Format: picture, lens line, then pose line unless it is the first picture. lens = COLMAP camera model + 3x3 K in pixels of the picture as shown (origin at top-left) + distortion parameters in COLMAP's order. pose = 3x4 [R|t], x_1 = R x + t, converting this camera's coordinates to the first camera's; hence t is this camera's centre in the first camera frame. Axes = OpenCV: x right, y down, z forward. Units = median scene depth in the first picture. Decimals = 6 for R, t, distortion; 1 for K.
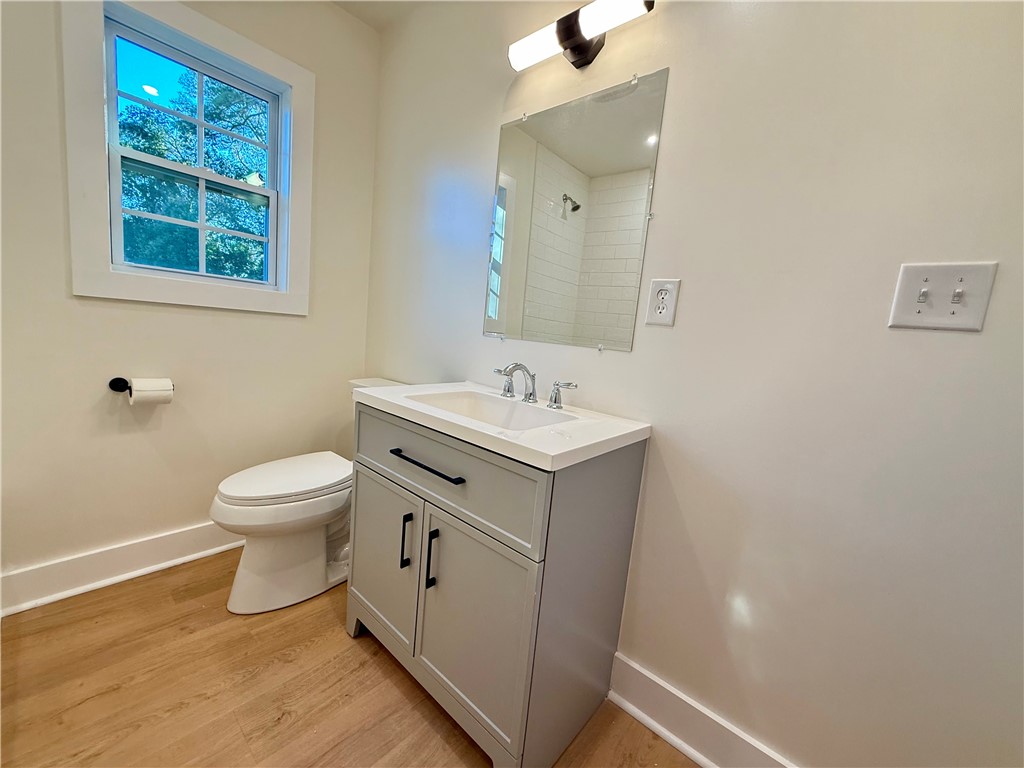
lens RADIAL K [[407.6, 0, 509.1], [0, 407.6, 383.7], [0, 0, 1]] dist [0.000624, 0.000043]
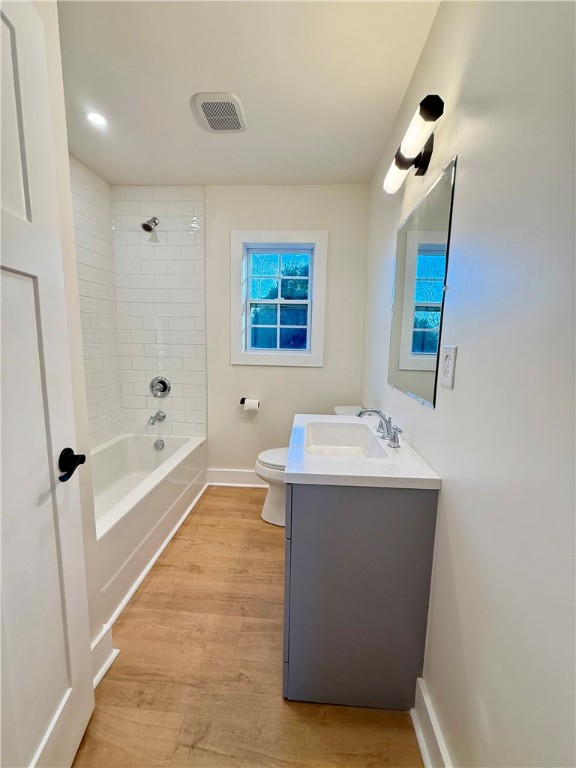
lens RADIAL K [[305.7, 0, 288.9], [0, 305.7, 381.7], [0, 0, 1]] dist [0.000624, 0.000043]
pose [[0.608521, 0.022808, -0.793210, 0.644287], [-0.067377, 0.997462, -0.023008, -0.094341], [0.790673, 0.067445, 0.608513, 0.148299]]
